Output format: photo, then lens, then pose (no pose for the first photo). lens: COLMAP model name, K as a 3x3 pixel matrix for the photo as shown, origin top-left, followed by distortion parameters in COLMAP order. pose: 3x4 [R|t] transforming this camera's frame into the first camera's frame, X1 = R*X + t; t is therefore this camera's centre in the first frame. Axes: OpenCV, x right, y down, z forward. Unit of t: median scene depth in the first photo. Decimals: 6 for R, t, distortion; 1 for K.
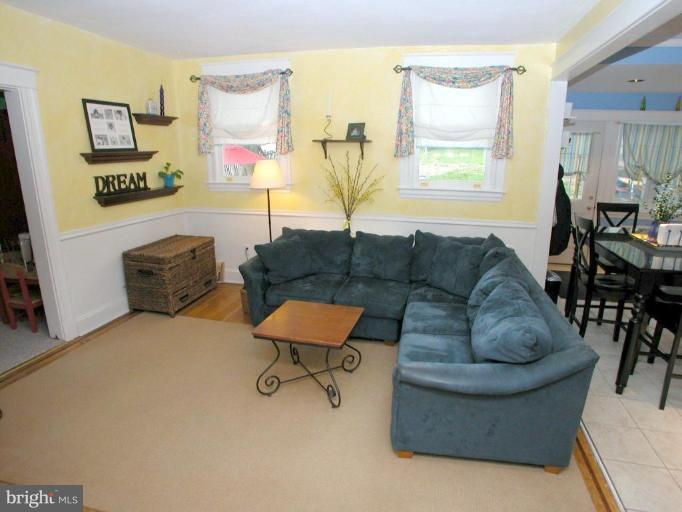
lens RADIAL K [[409.0, 0, 351.2], [0, 409.0, 259.8], [0, 0, 1]] dist [-0.119078, 0.048313]
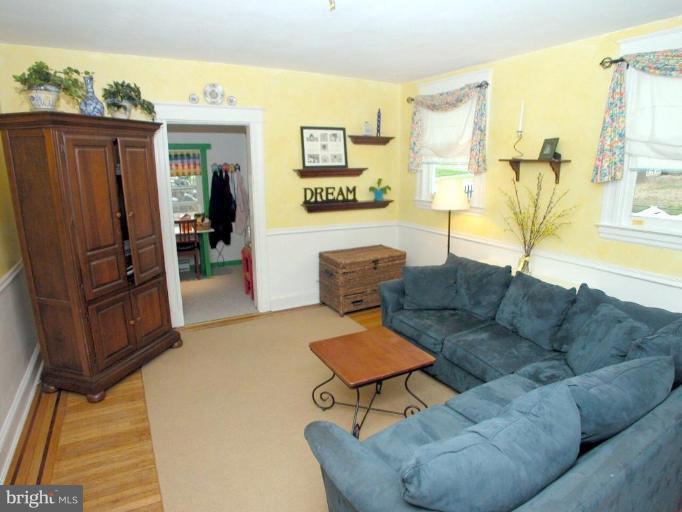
lens RADIAL K [[409.0, 0, 351.2], [0, 409.0, 259.8], [0, 0, 1]] dist [-0.119078, 0.048313]
pose [[0.682021, 0.159091, -0.713819, 0.353981], [-0.184001, 0.981983, 0.043054, -0.064948], [0.707807, 0.101980, 0.699006, 0.202758]]
